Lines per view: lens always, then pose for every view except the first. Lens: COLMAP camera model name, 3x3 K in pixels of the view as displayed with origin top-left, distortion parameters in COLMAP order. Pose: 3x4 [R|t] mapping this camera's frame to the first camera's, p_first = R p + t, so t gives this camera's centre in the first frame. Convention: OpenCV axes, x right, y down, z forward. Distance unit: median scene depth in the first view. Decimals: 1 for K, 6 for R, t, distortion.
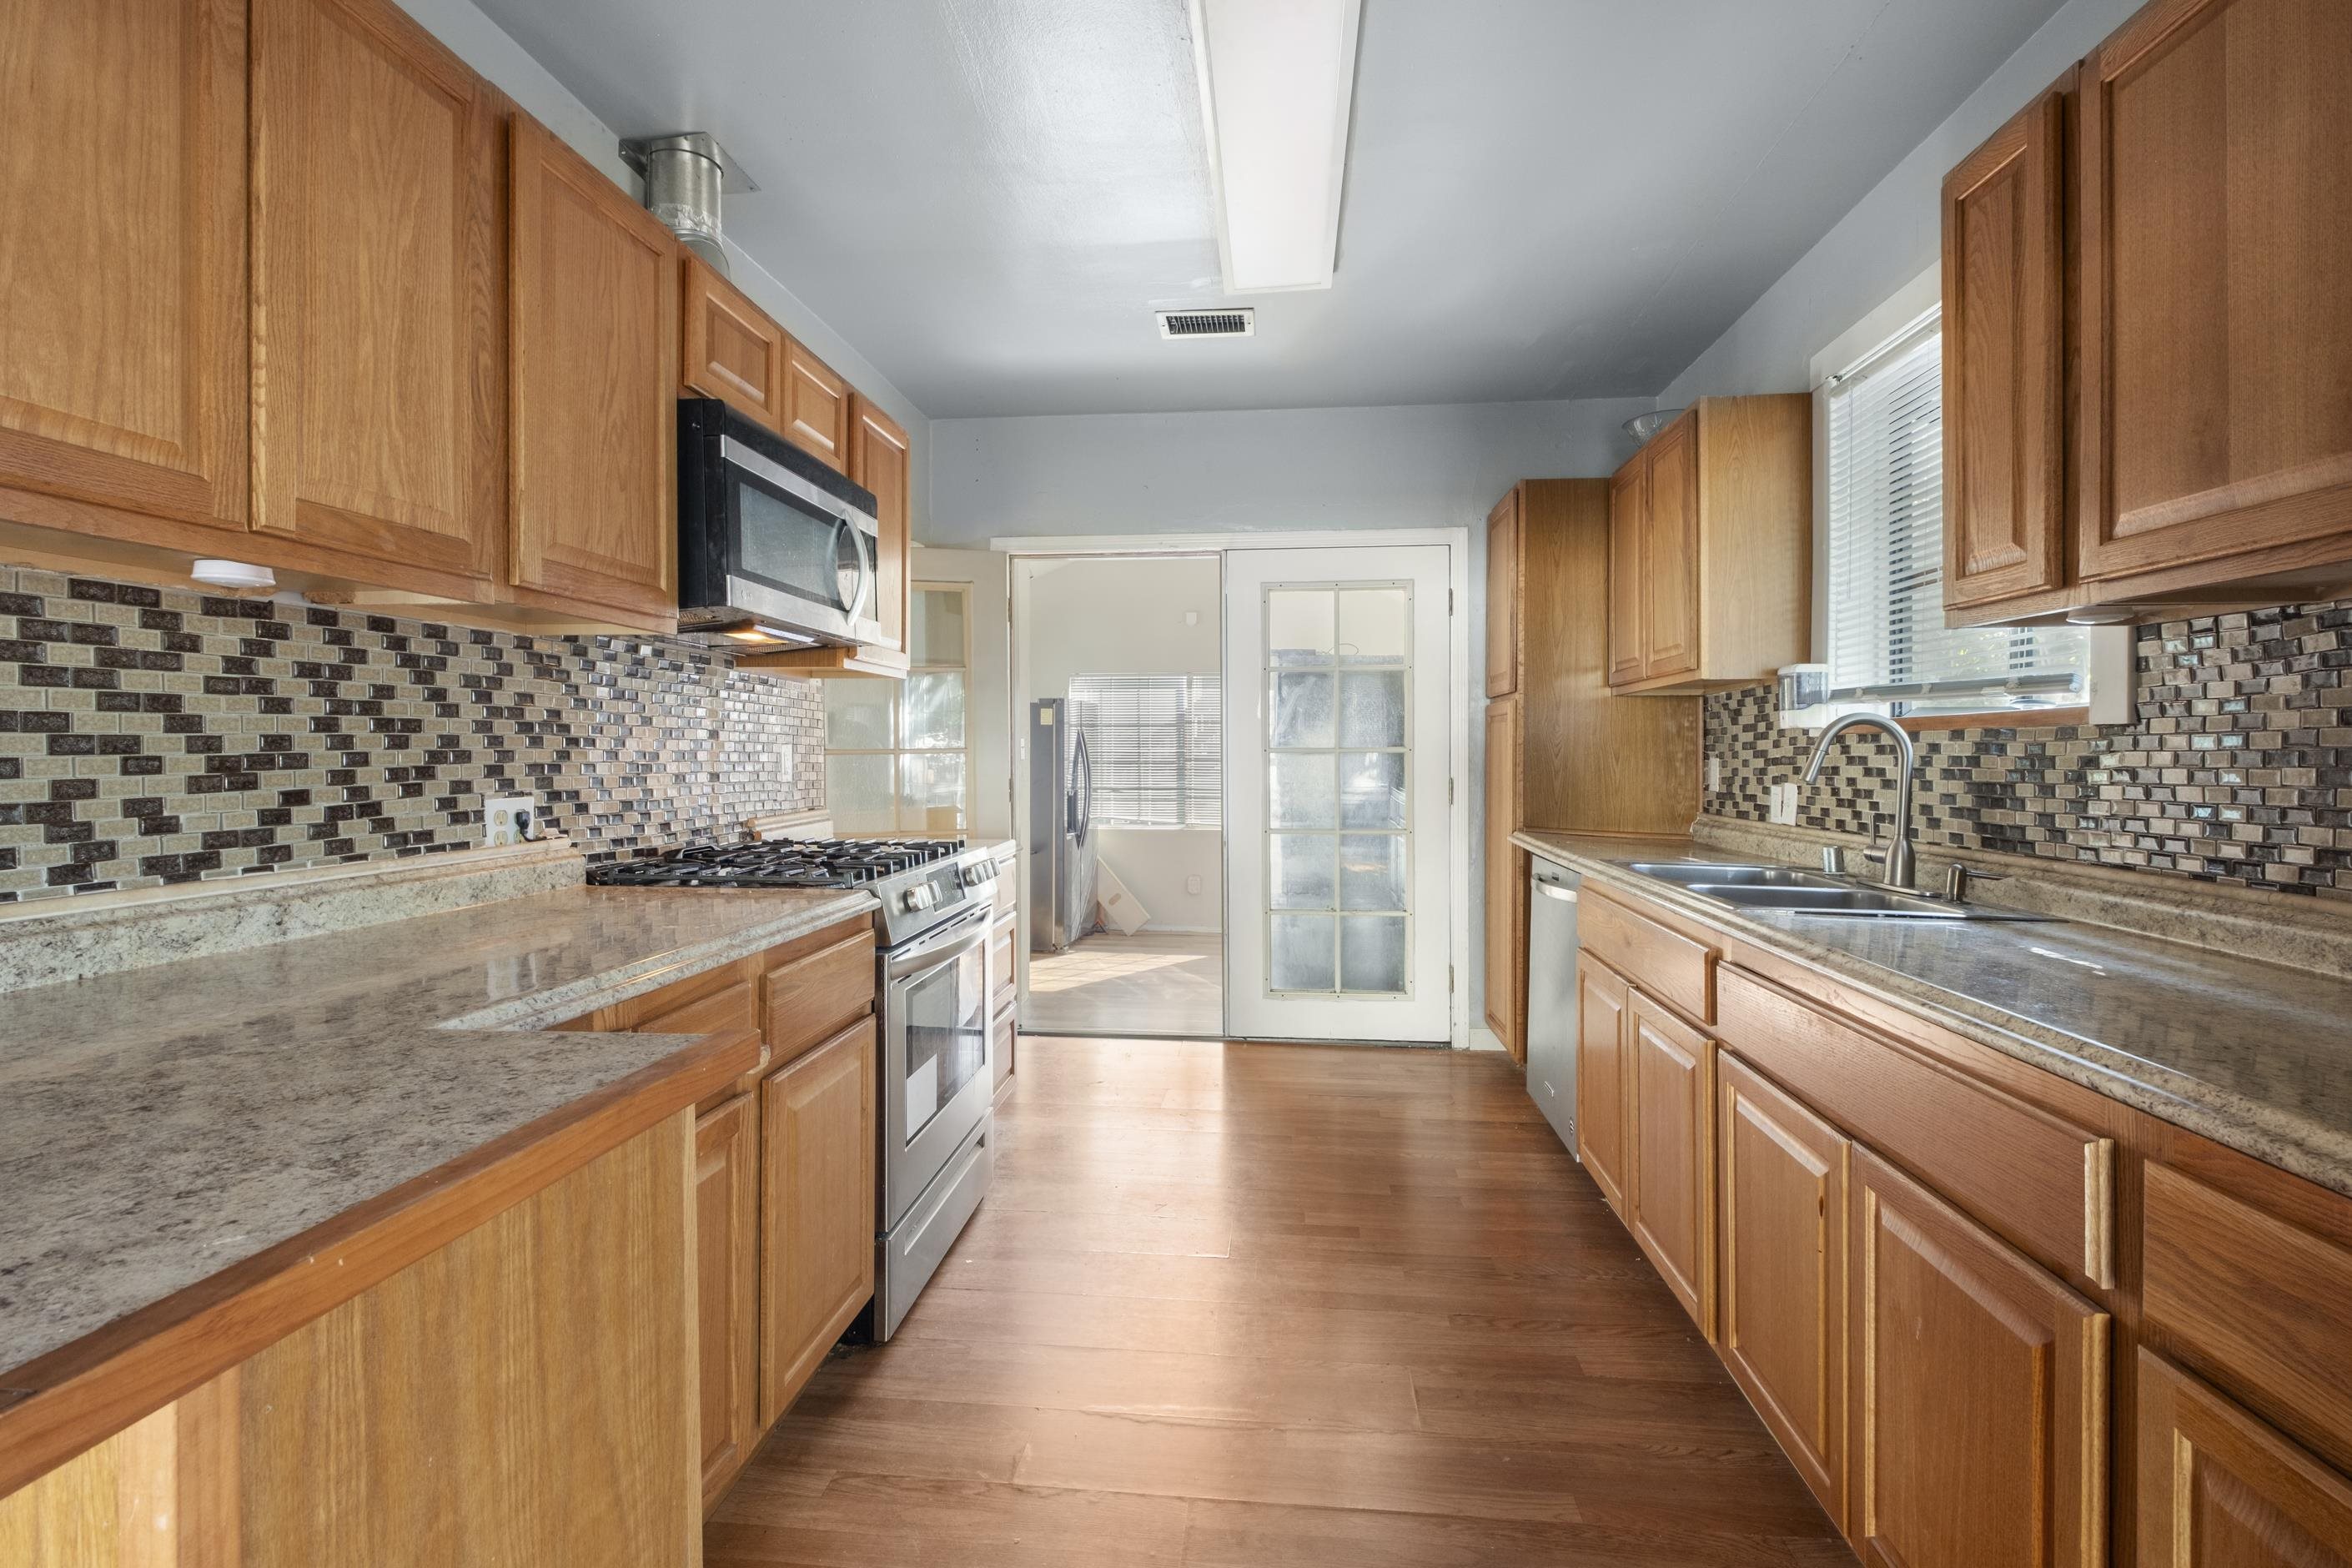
lens RADIAL K [[1040.2, 0, 1178.9], [0, 1040.2, 754.0], [0, 0, 1]] dist [-0.000900, -0.000430]
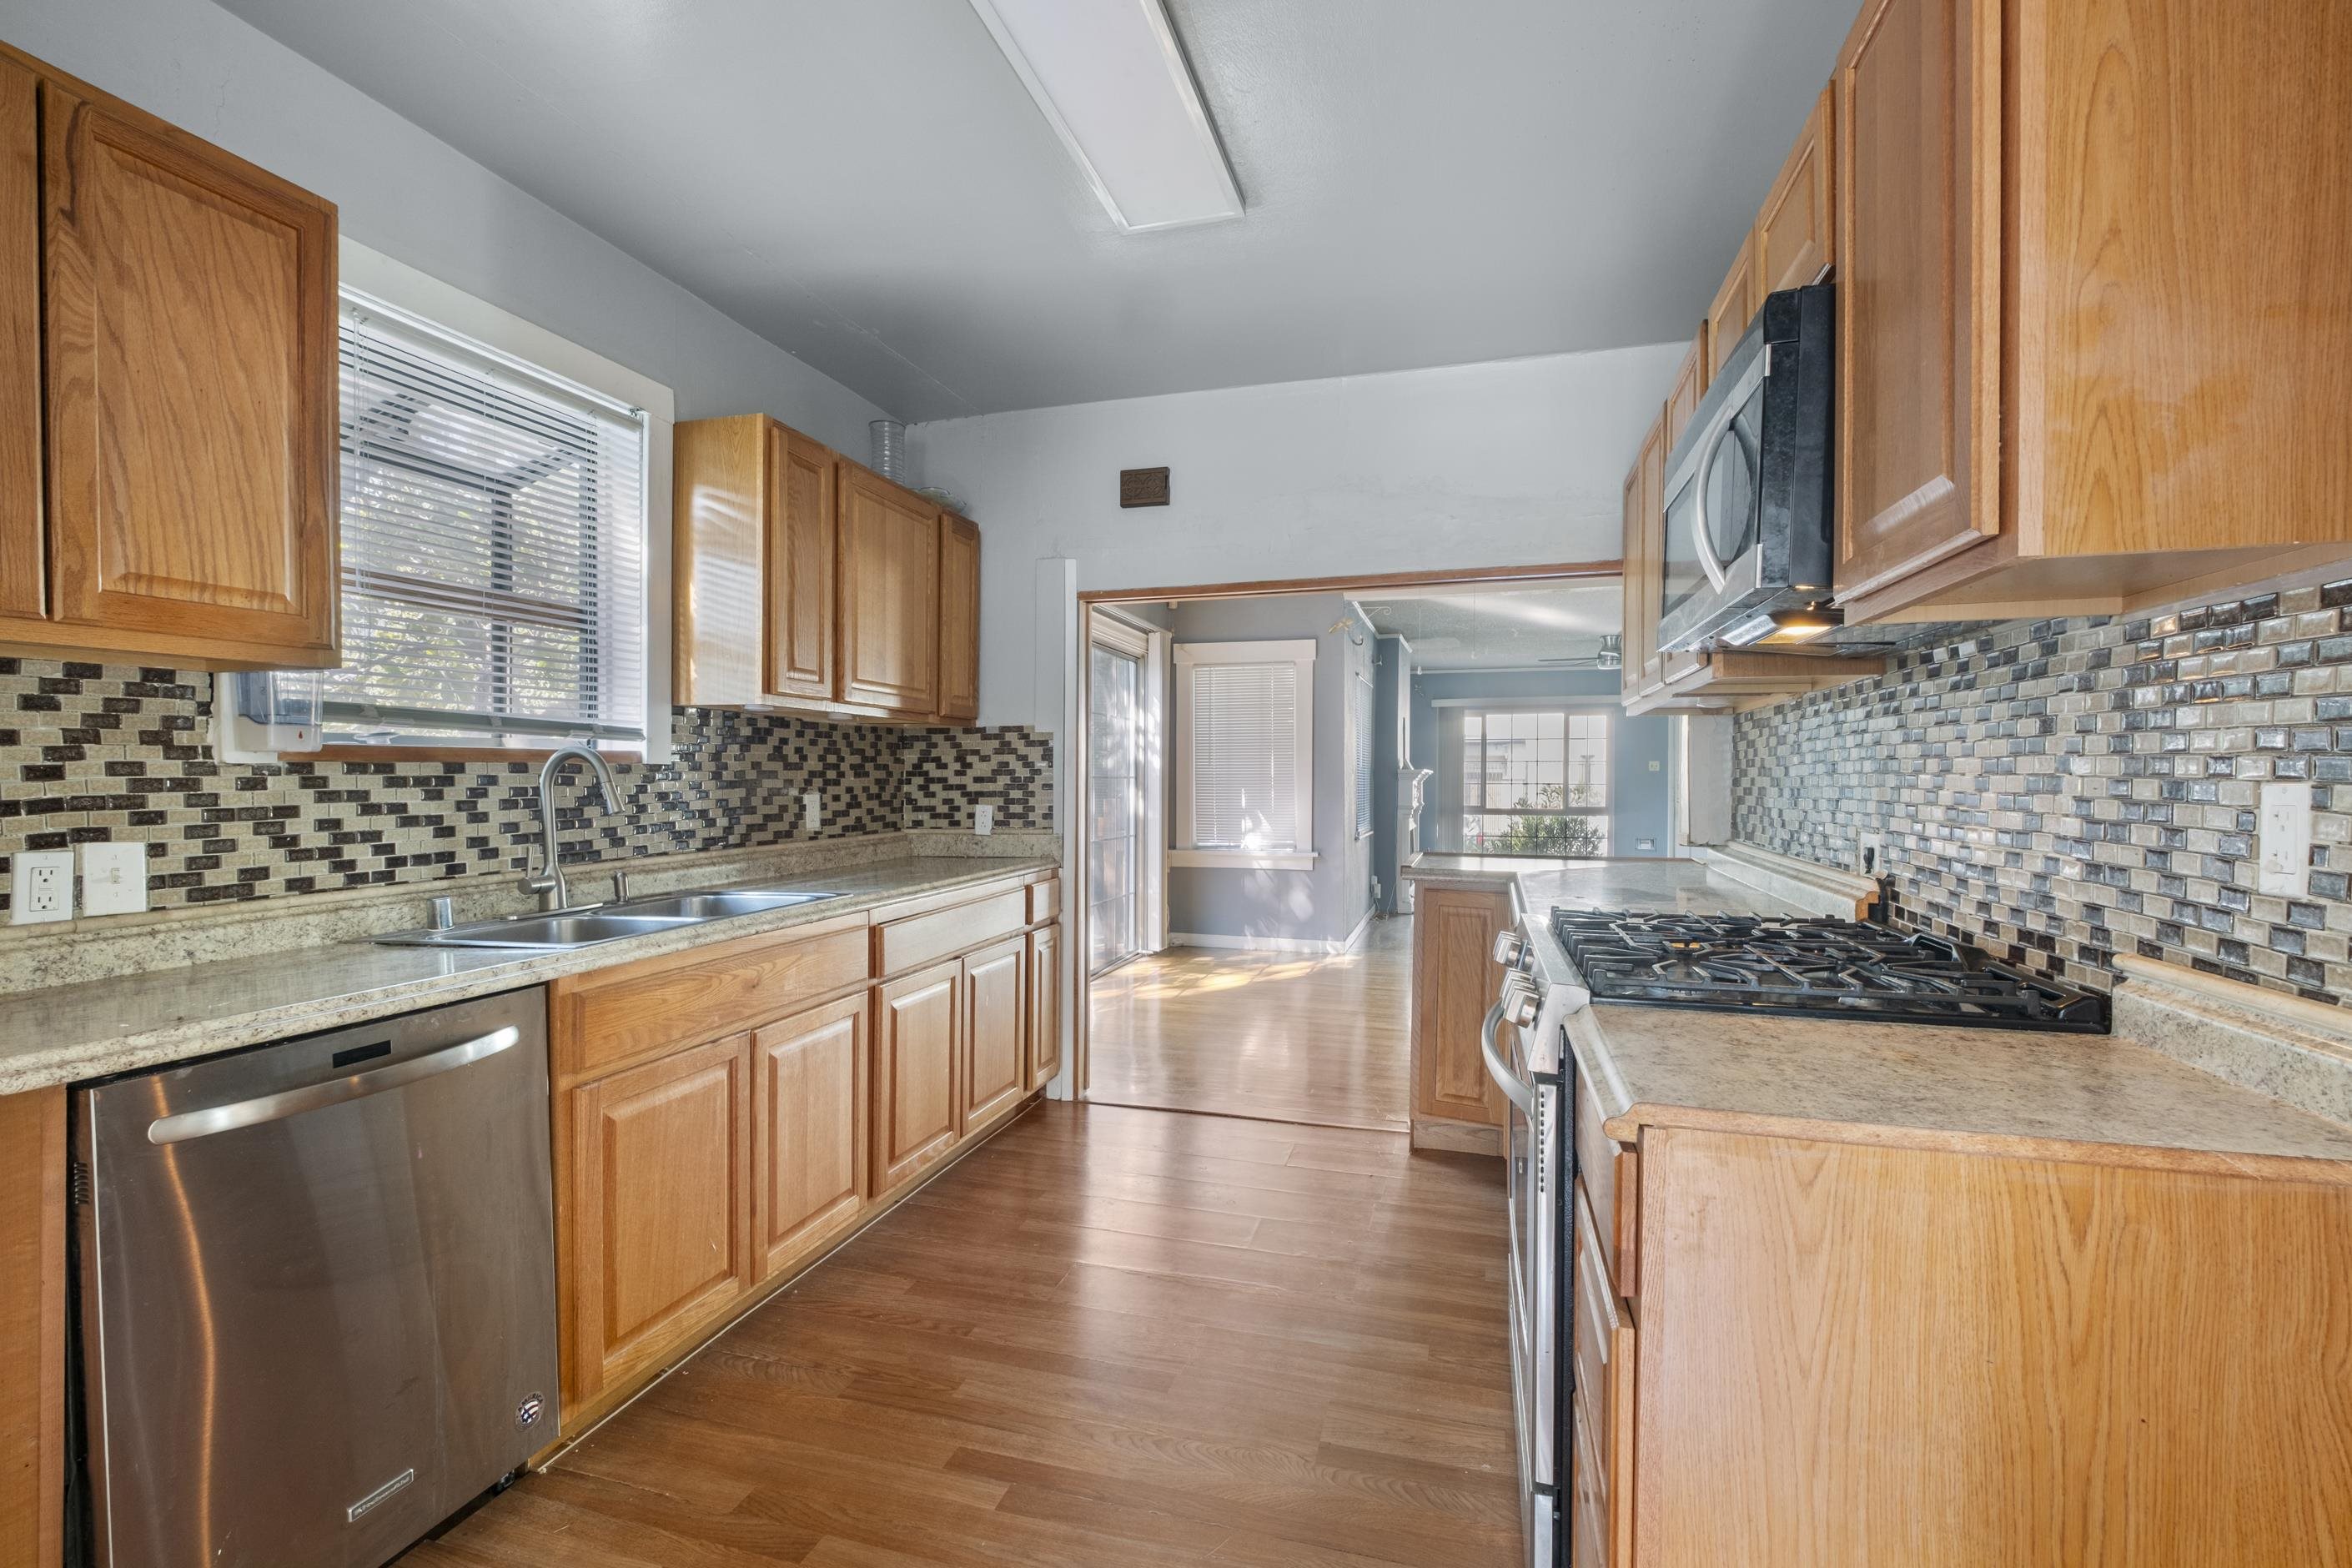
lens RADIAL K [[1025.1, 0, 1182.3], [0, 1025.1, 774.0], [0, 0, 1]] dist [-0.003715, -0.000771]
pose [[-0.984005, -0.003331, 0.178112, -0.123532], [-0.002752, 0.999990, 0.003495, -0.017168], [-0.178122, 0.002949, -0.984004, 1.910080]]
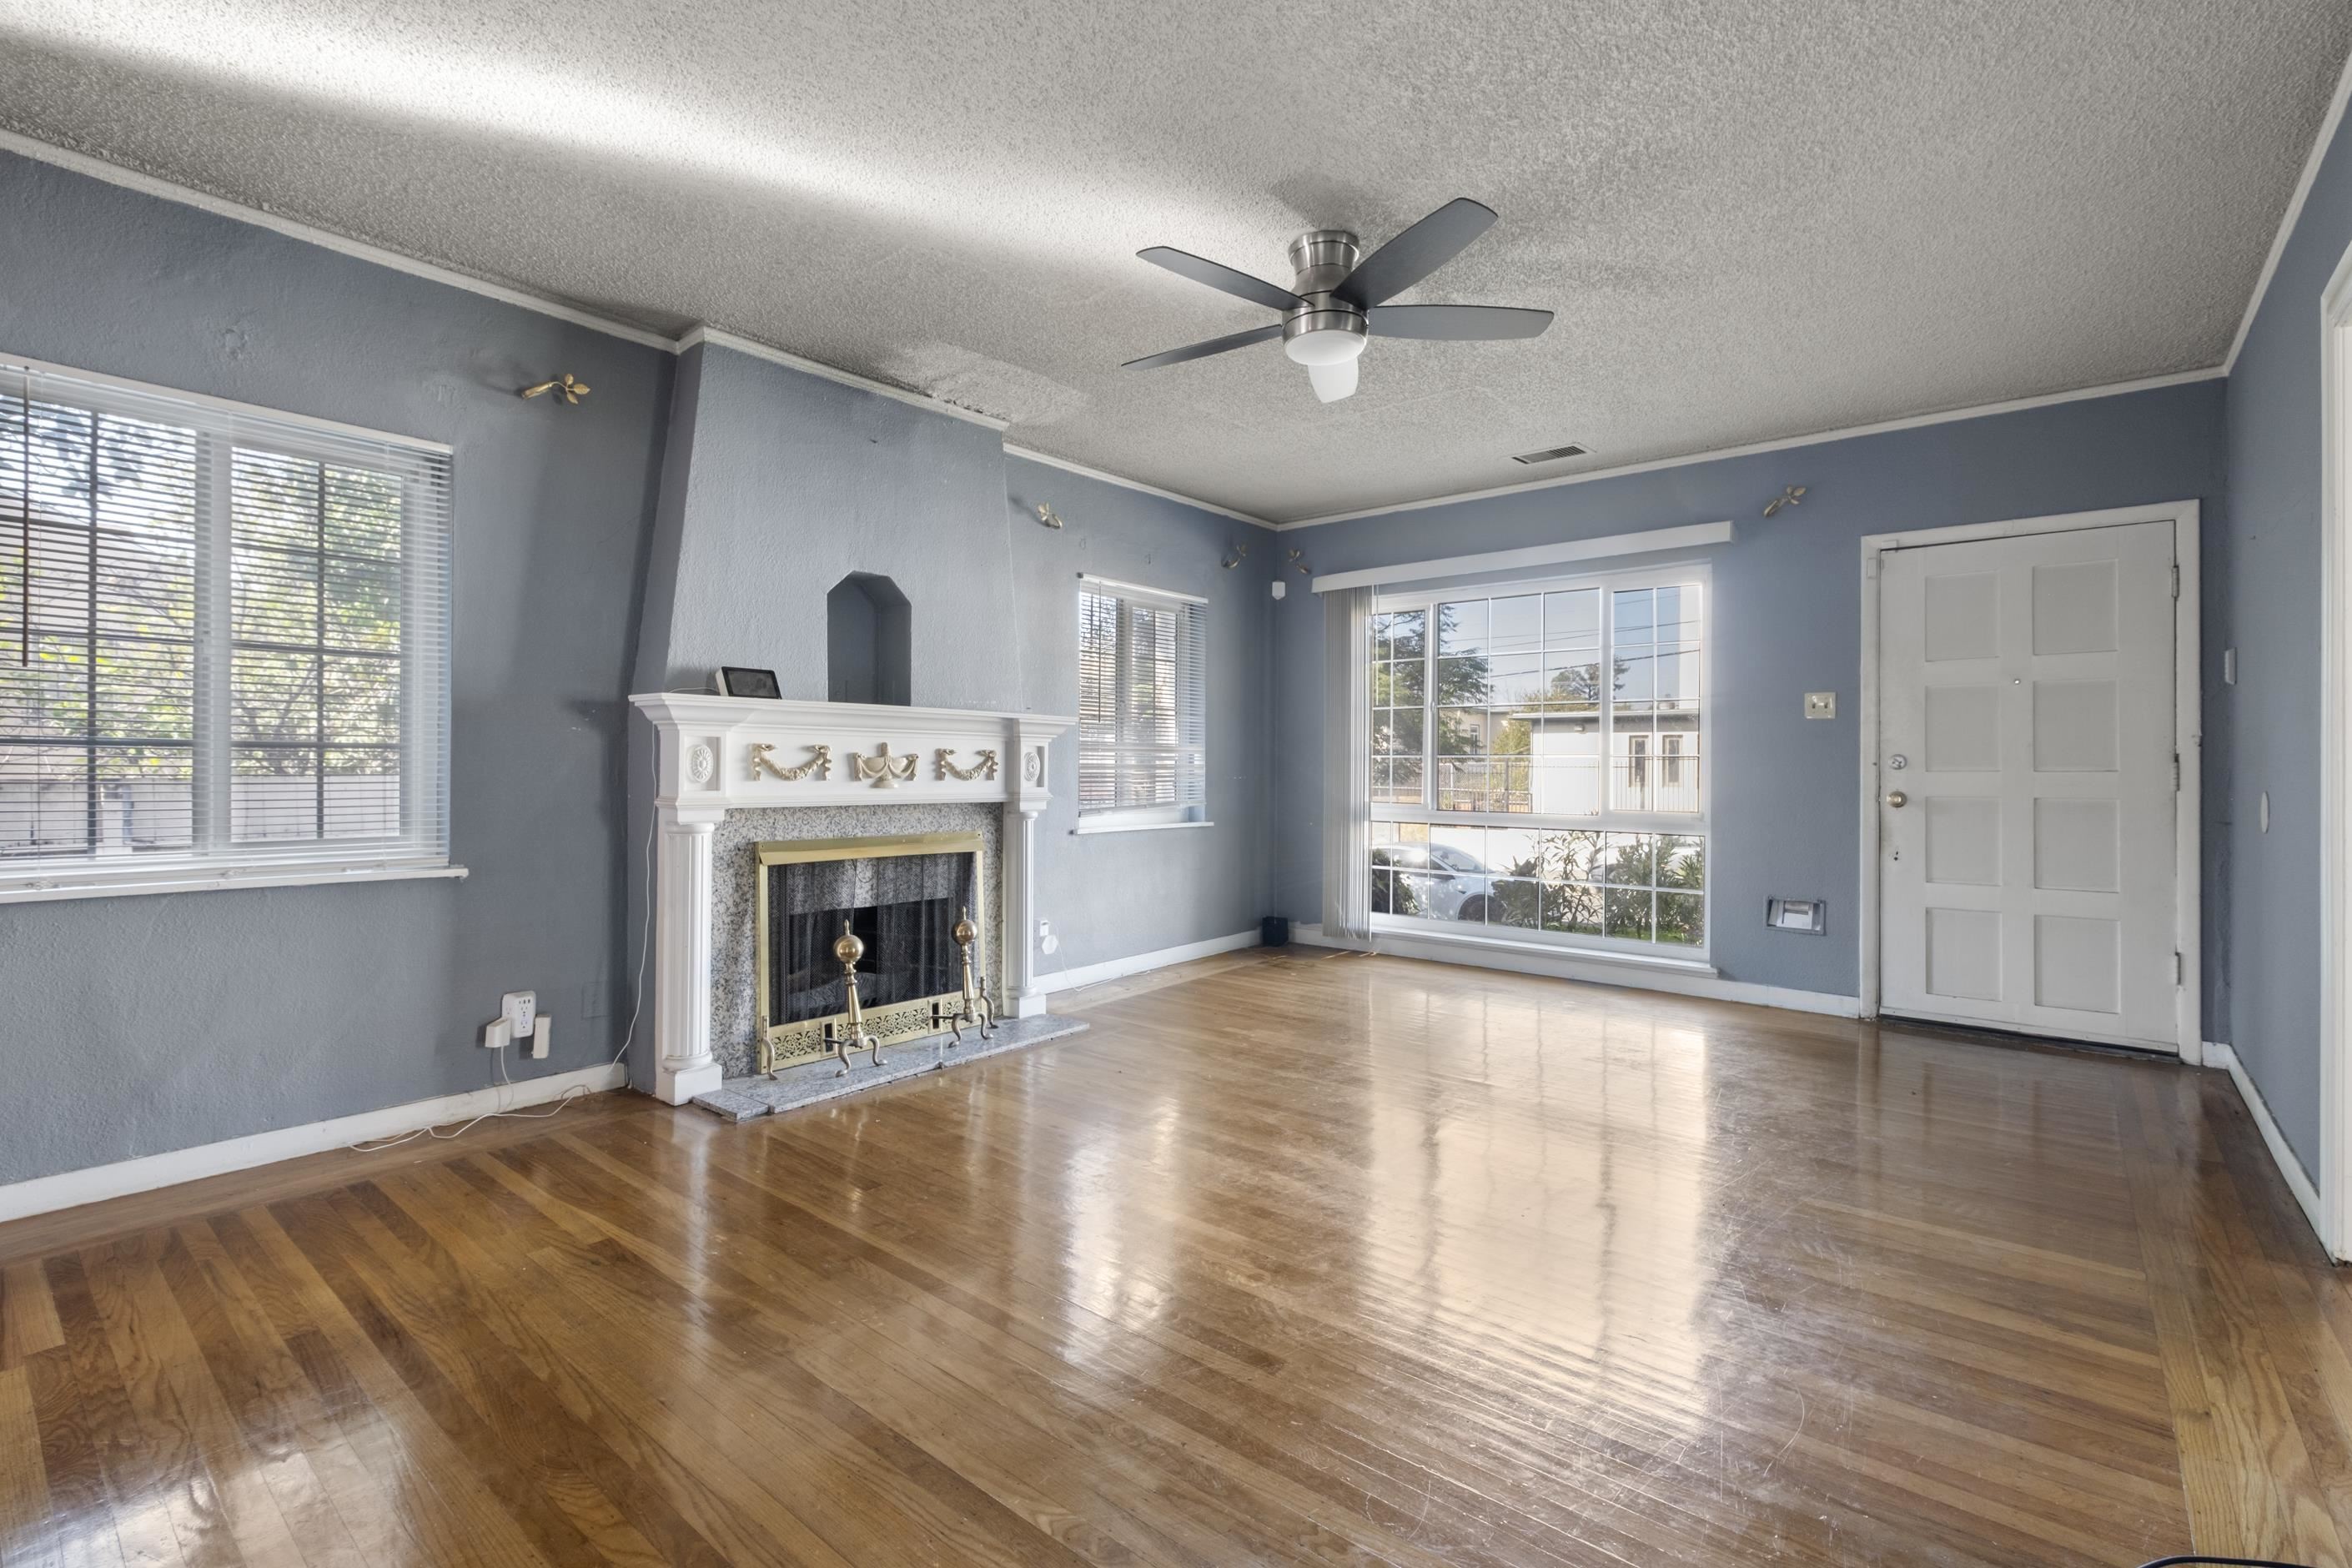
lens RADIAL K [[1050.8, 0, 1168.9], [0, 1050.8, 764.8], [0, 0, 1]] dist [0.000450, -0.000069]
pose [[-0.830956, -0.004865, 0.556317, -1.720040], [-0.003239, 0.999987, 0.003906, 0.064464], [-0.556329, 0.001444, -0.830961, -1.482530]]
